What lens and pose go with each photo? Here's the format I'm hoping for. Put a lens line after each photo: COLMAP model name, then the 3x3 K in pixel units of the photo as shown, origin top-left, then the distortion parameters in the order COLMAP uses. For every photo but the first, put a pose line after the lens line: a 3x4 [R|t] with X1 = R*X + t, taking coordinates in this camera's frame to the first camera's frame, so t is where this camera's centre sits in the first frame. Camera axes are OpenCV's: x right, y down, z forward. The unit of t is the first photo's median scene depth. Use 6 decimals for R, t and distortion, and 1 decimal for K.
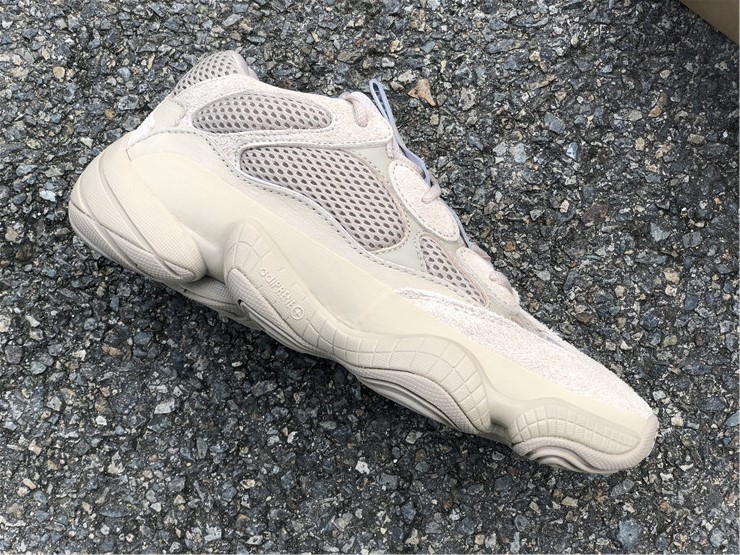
lens RADIAL K [[1121.3, 0, 366.2], [0, 1121.3, 244.2], [0, 0, 1]] dist [0.086708, -0.478592]
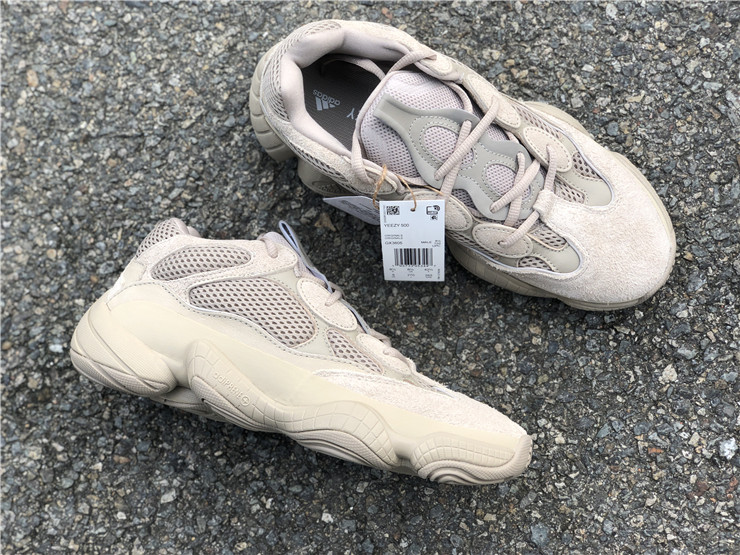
lens RADIAL K [[1121.3, 0, 366.2], [0, 1121.3, 244.2], [0, 0, 1]] dist [0.086708, -0.478592]
pose [[0.986038, -0.166339, -0.007724, 0.102543], [0.164748, 0.981252, -0.100013, 0.028548], [0.024216, 0.097344, 0.994956, -0.303001]]
